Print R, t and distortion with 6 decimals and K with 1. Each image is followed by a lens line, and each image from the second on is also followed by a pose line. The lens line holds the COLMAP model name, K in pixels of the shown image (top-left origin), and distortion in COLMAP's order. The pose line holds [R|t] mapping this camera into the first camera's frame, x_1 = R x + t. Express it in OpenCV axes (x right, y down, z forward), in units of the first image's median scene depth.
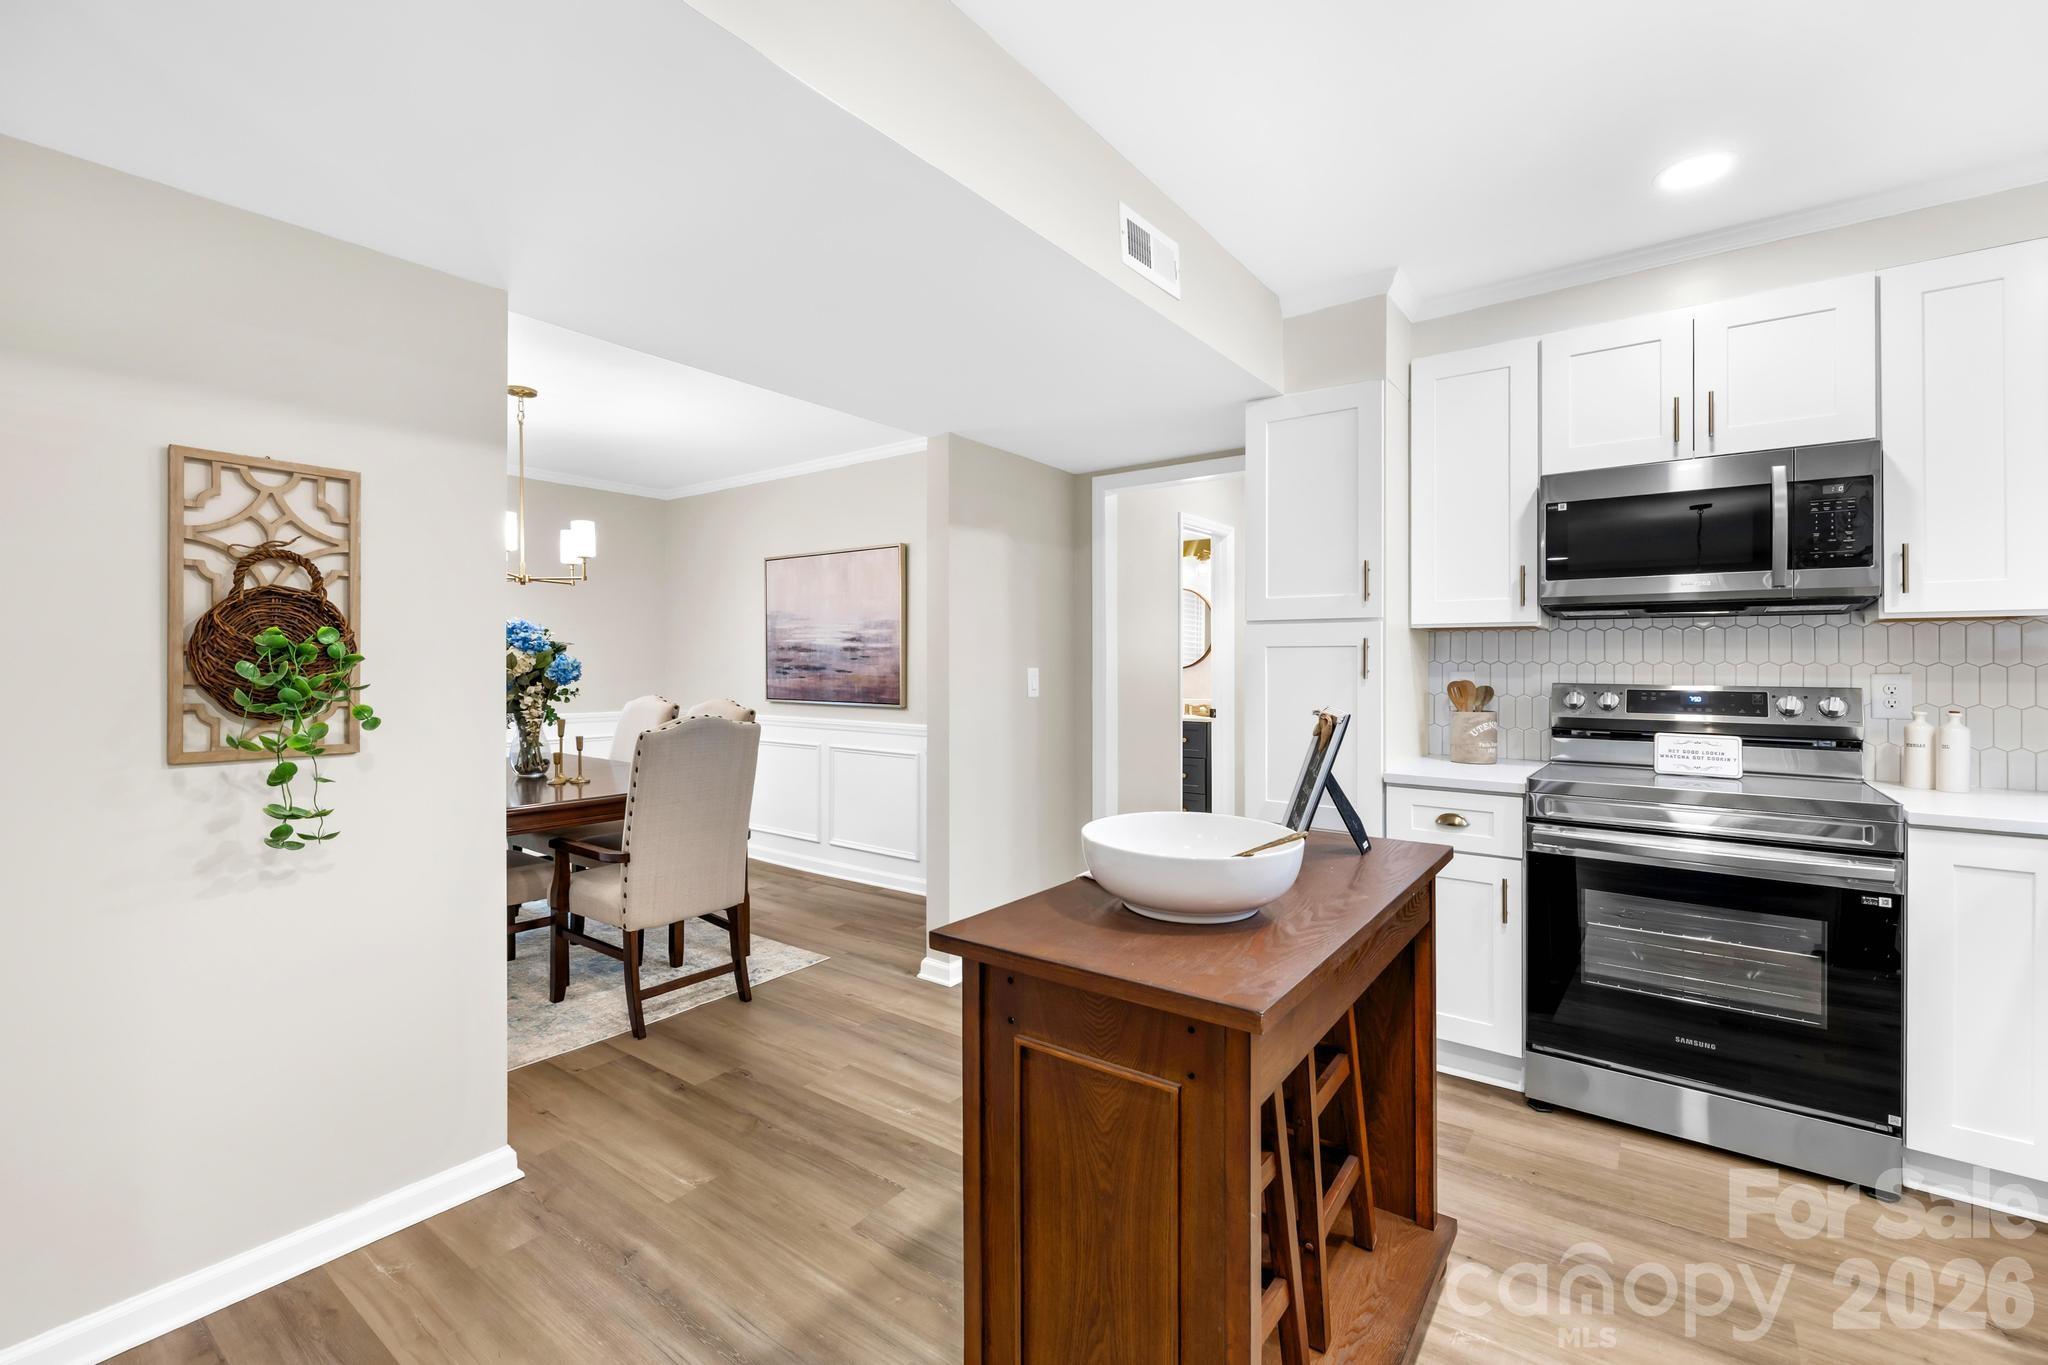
lens RADIAL K [[875.3, 0, 1026.1], [0, 875.3, 670.9], [0, 0, 1]] dist [-0.000657, -0.000097]
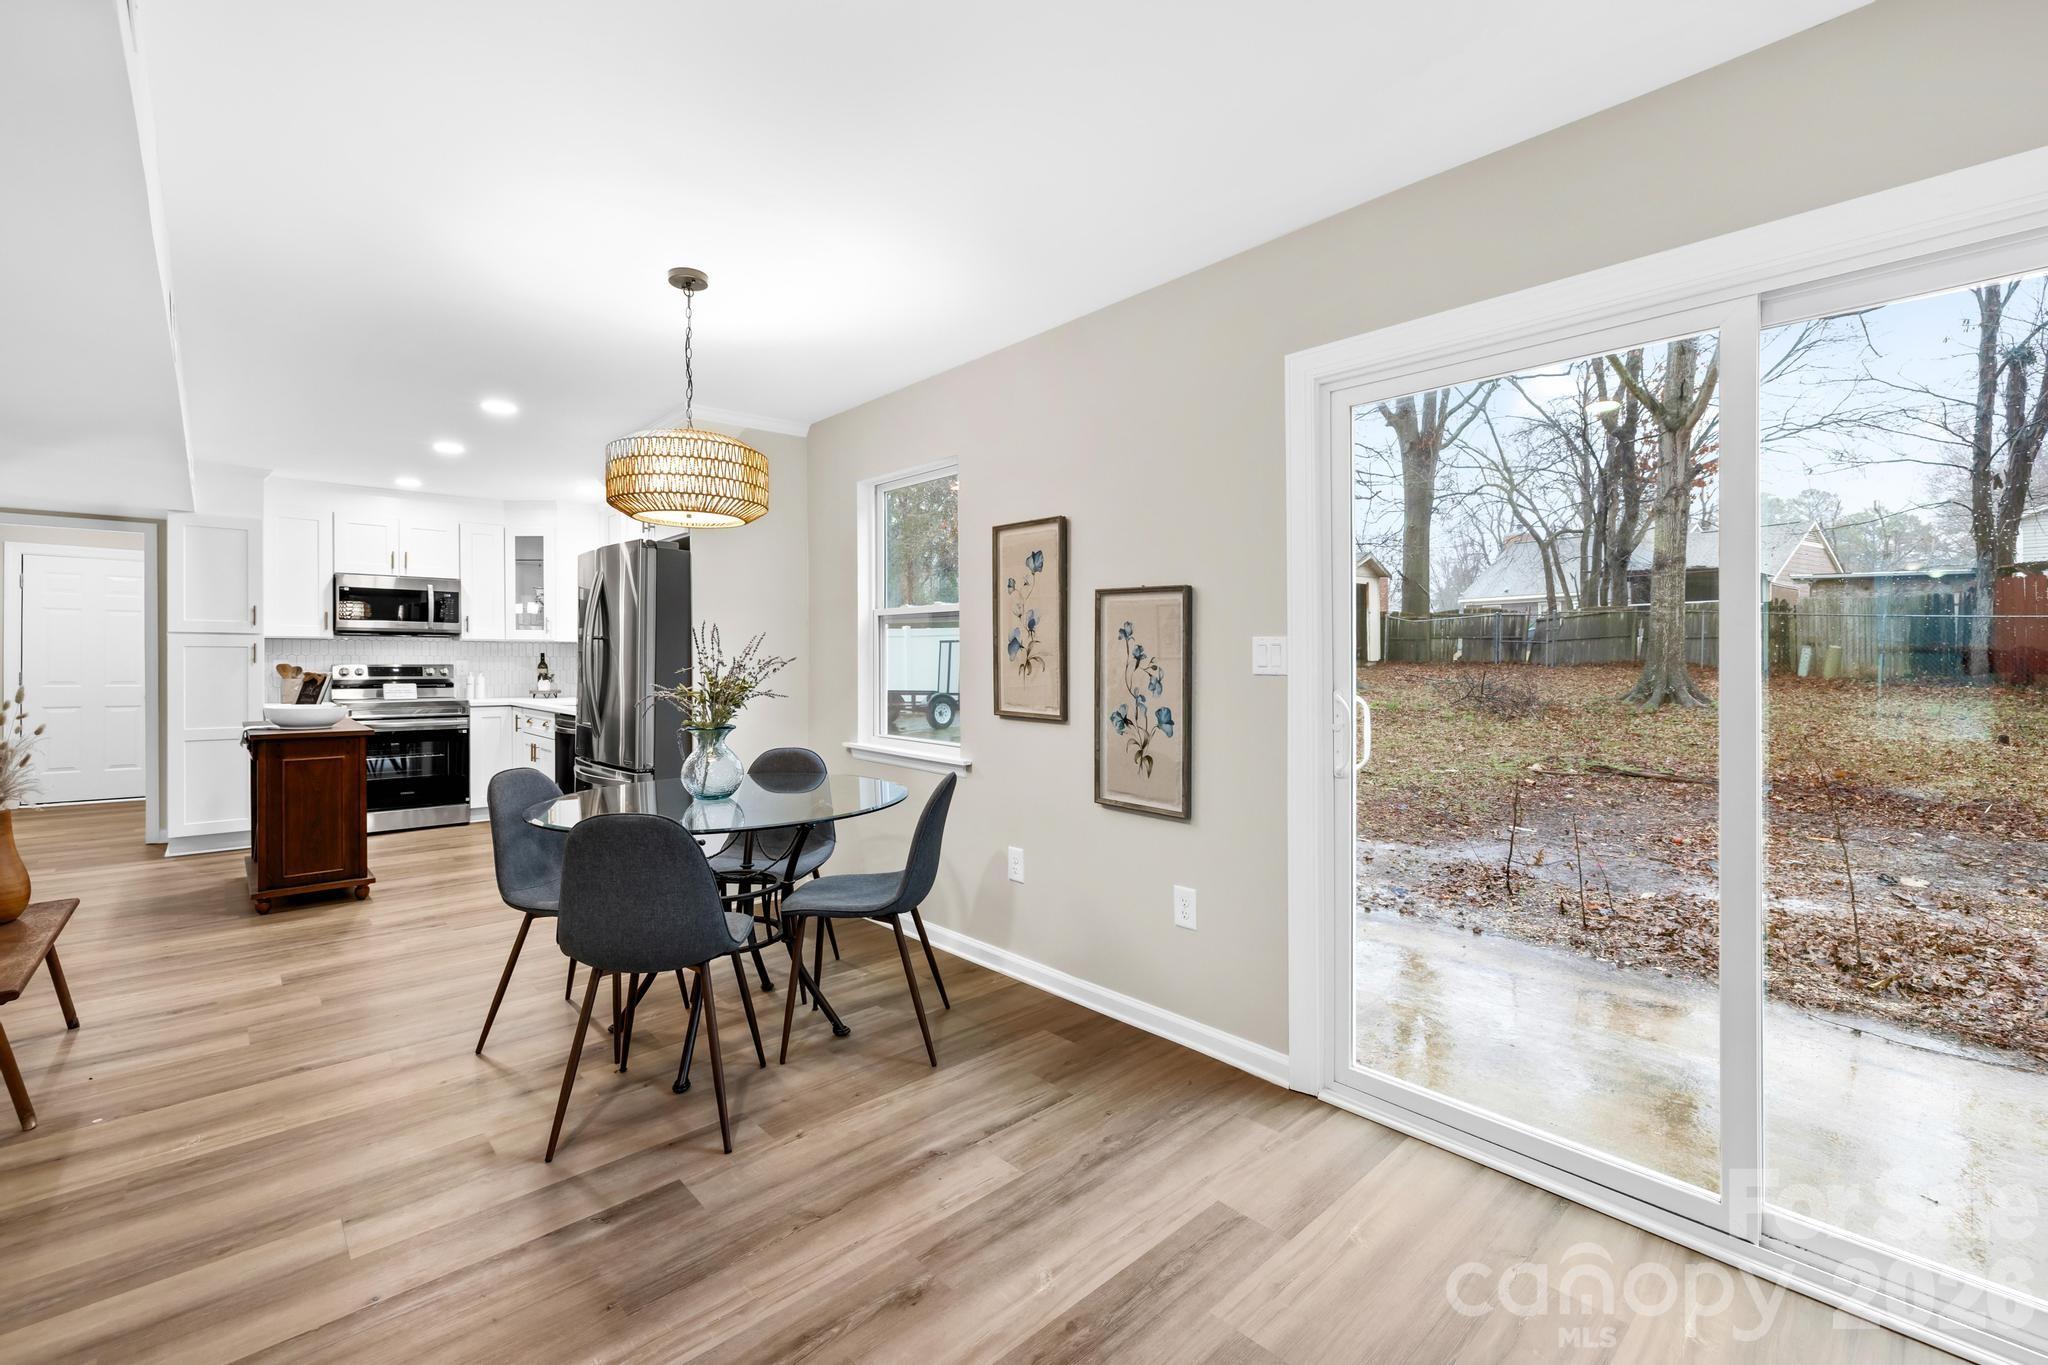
lens RADIAL K [[881.5, 0, 1016.9], [0, 881.5, 661.2], [0, 0, 1]] dist [0.000344, 0.000131]
pose [[0.193457, -0.005700, 0.981092, -1.437991], [0.004782, 0.999977, 0.004867, 0.003848], [-0.981097, 0.003750, 0.193480, -1.290847]]
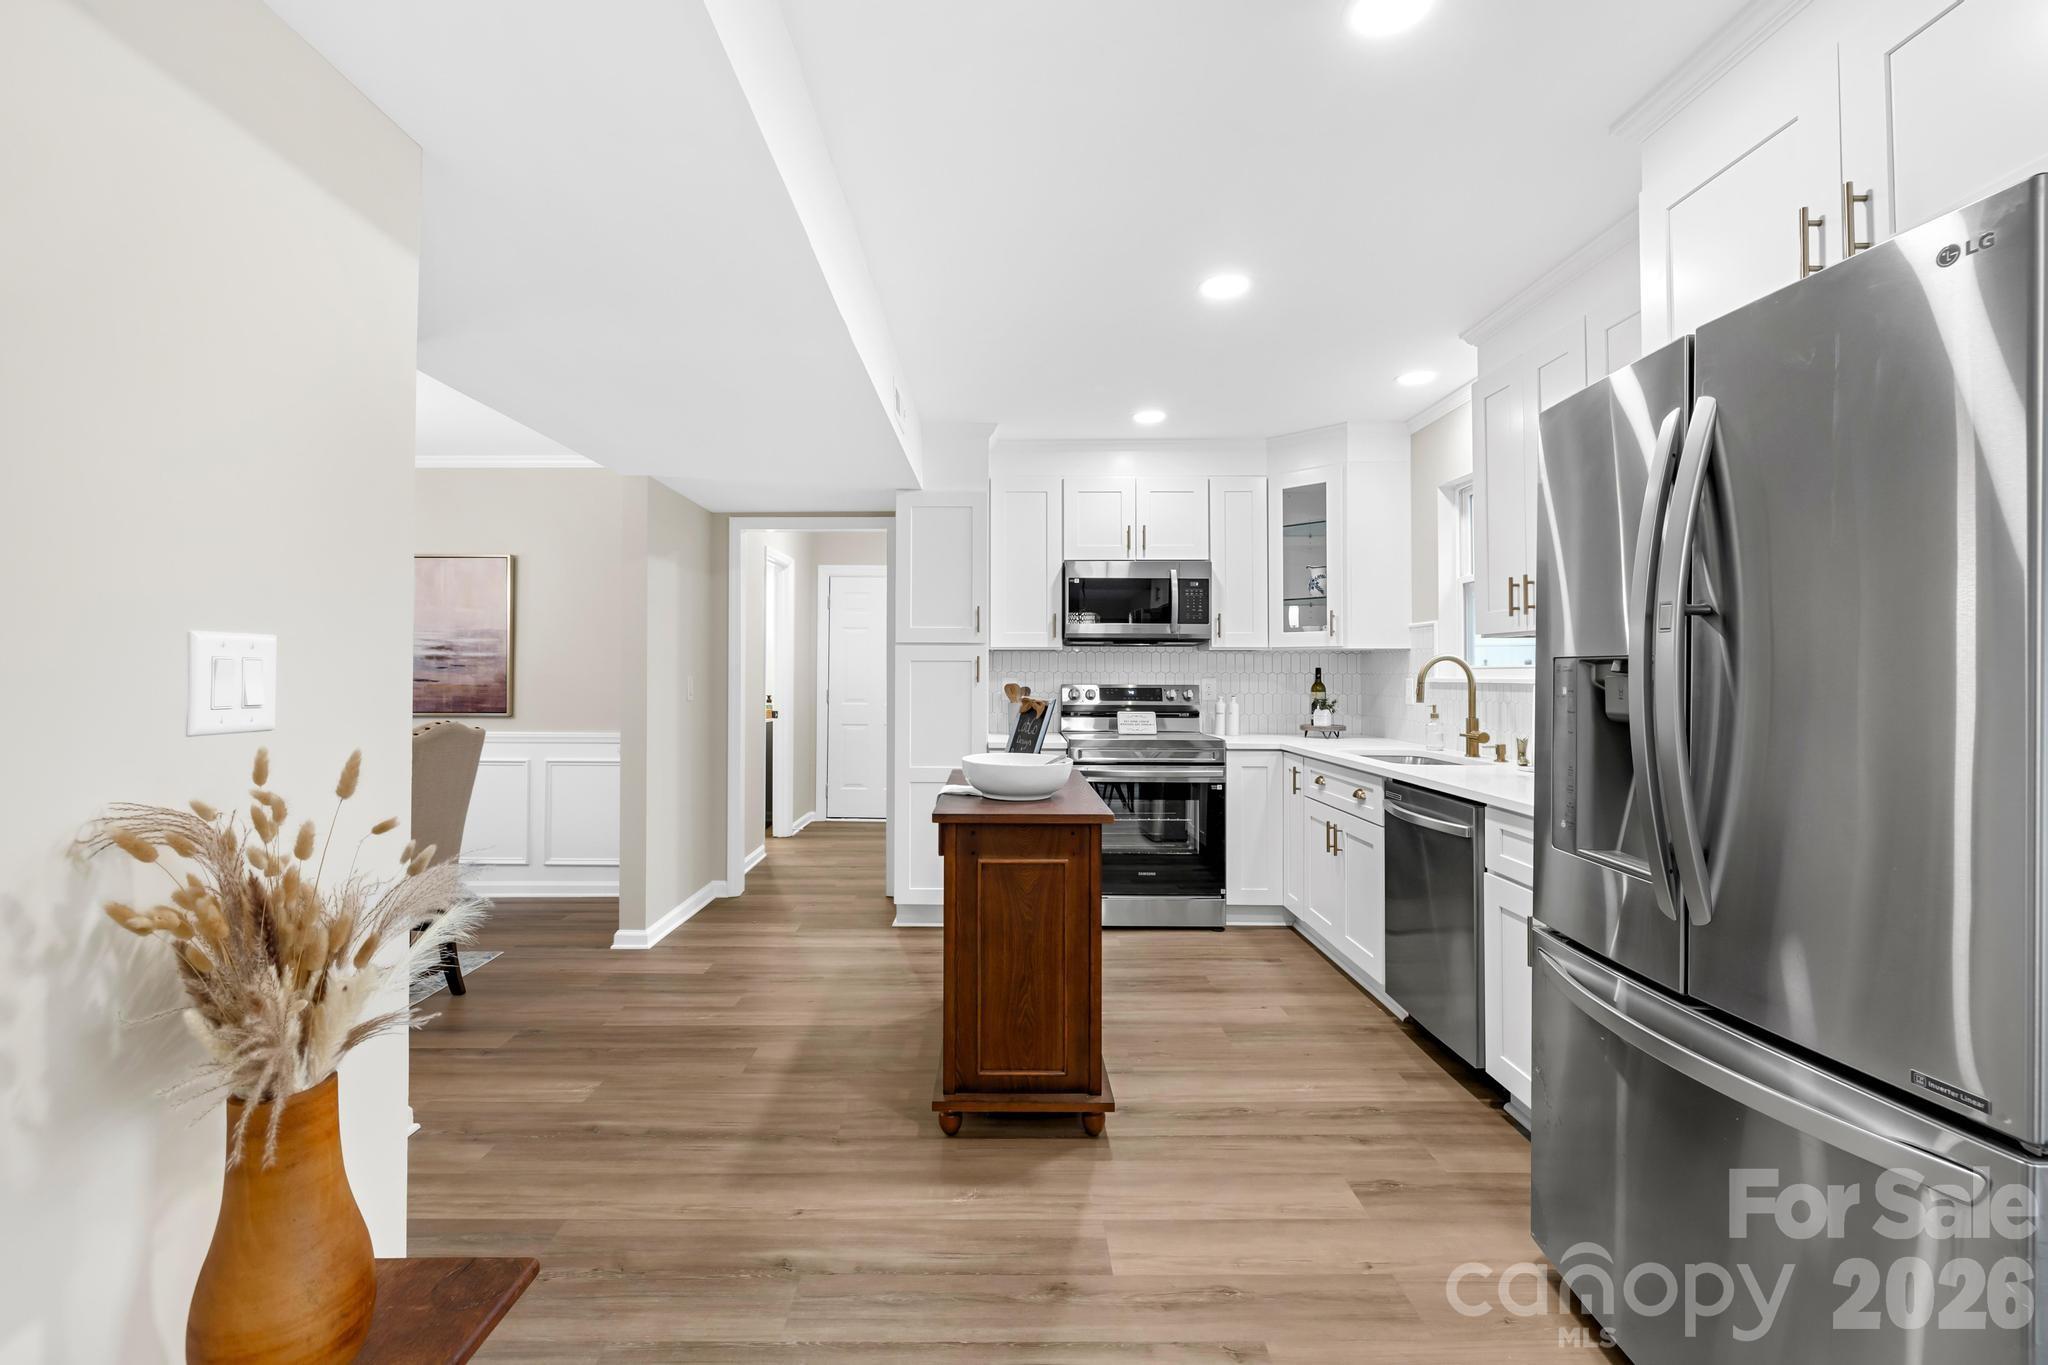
lens RADIAL K [[868.8, 0, 1001.3], [0, 868.8, 680.8], [0, 0, 1]] dist [0.000430, -0.000131]
pose [[0.806263, -0.005711, 0.591530, -0.535423], [0.005104, 0.999983, 0.002699, 0.002520], [-0.591535, 0.000843, 0.806279, -0.293467]]
